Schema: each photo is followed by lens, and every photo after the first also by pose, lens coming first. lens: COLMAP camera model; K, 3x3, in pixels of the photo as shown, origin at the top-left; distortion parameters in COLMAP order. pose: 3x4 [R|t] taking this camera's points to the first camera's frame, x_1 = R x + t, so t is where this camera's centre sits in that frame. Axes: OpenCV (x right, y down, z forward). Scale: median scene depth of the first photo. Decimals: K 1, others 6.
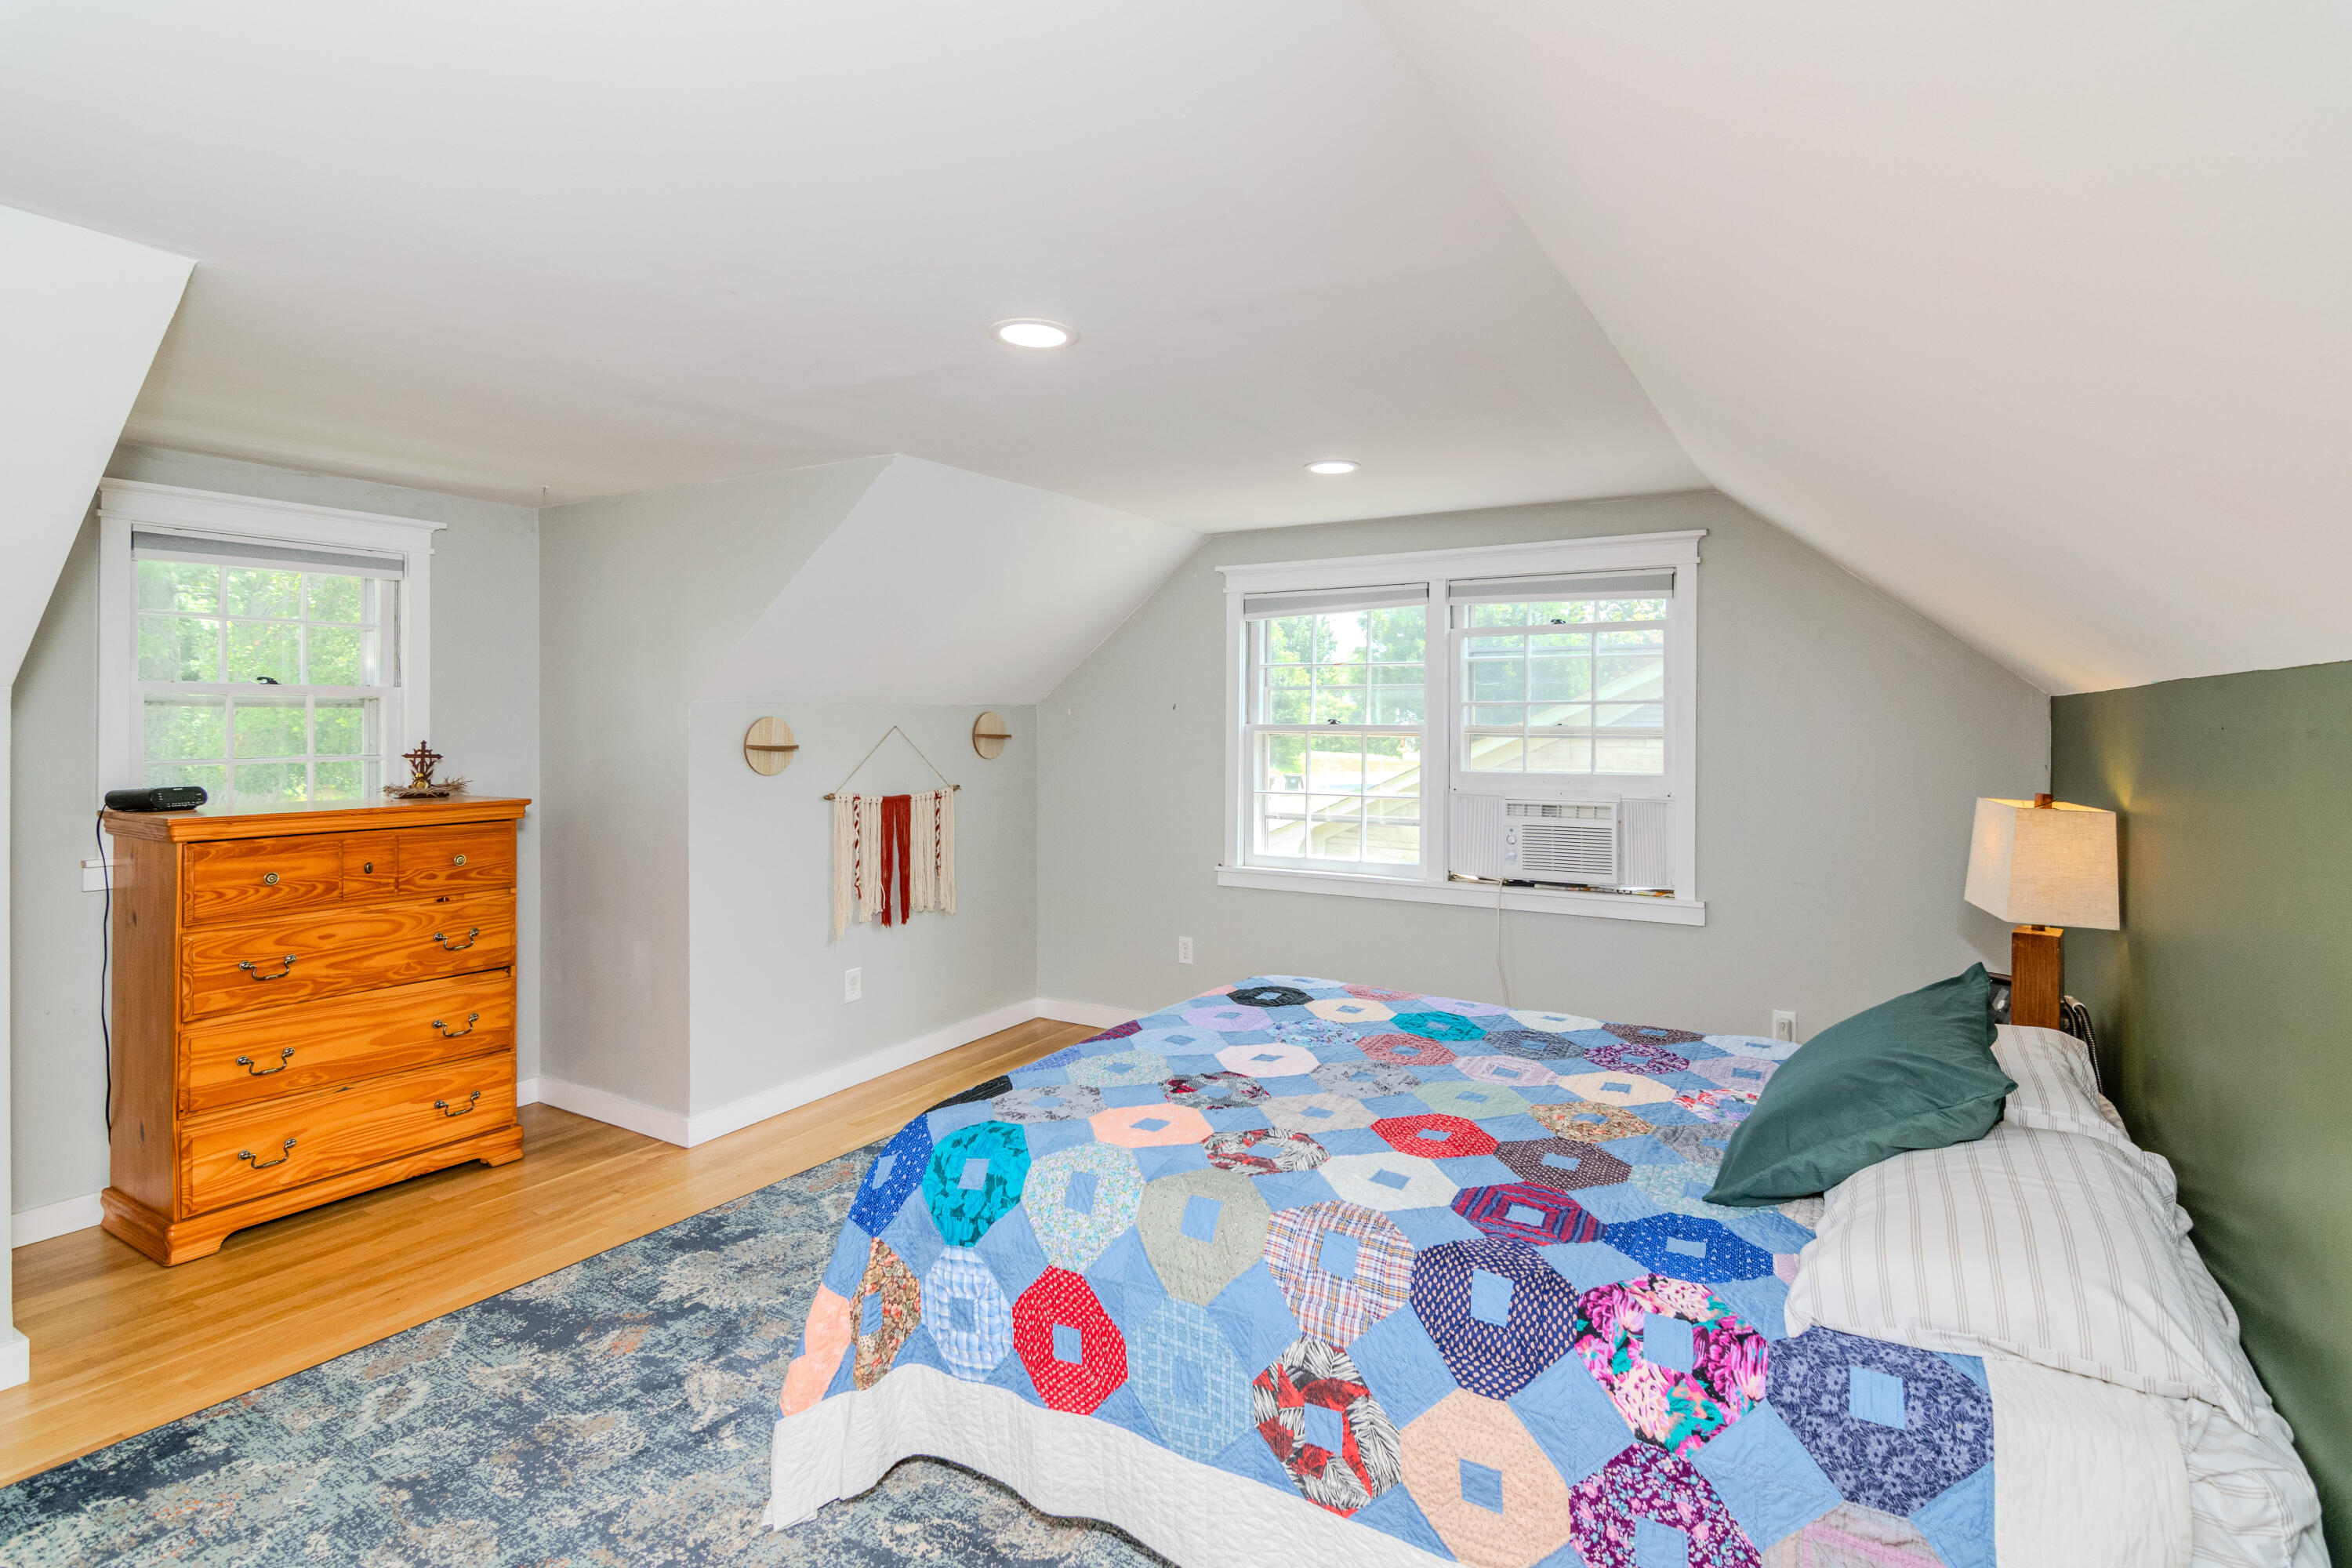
lens RADIAL K [[1162.9, 0, 1179.2], [0, 1162.9, 730.8], [0, 0, 1]] dist [0.000518, -0.000738]
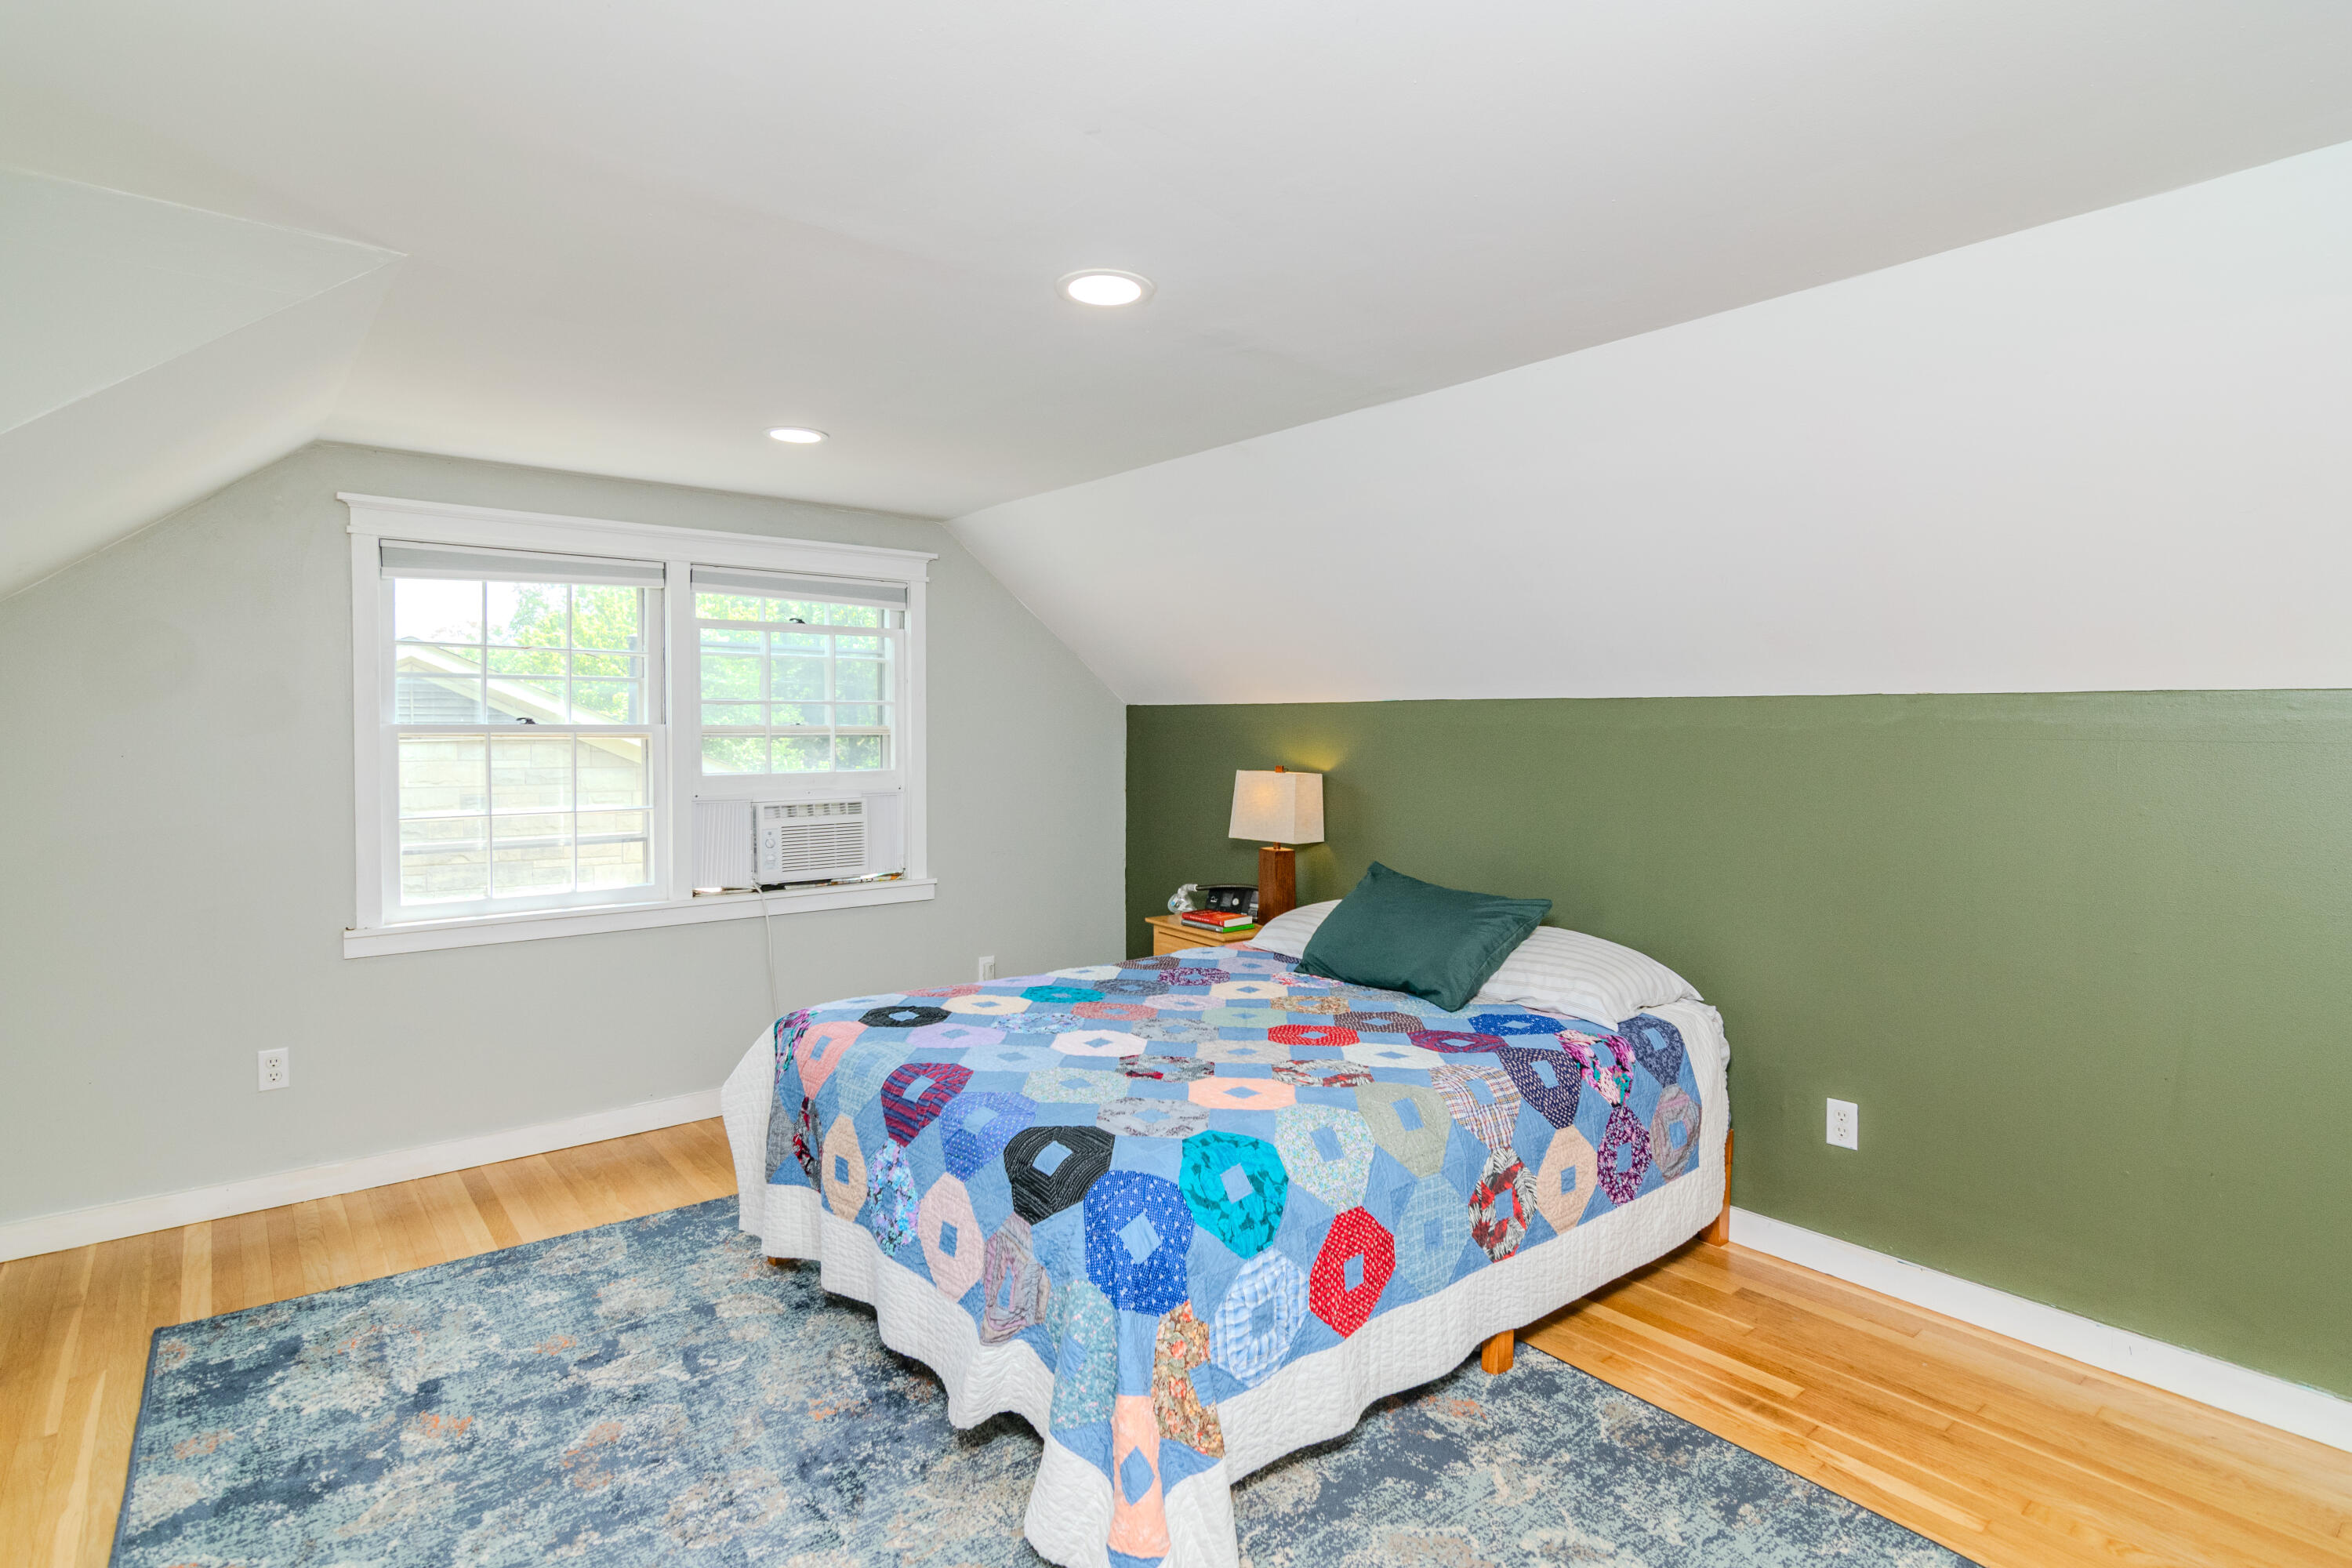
lens RADIAL K [[1202.6, 0, 1181.8], [0, 1202.6, 792.6], [0, 0, 1]] dist [-0.003206, -0.000226]
pose [[0.327358, -0.052984, 0.943414, -1.092317], [0.008137, 0.998548, 0.053257, 0.002319], [-0.944865, -0.009758, 0.327314, 0.701382]]
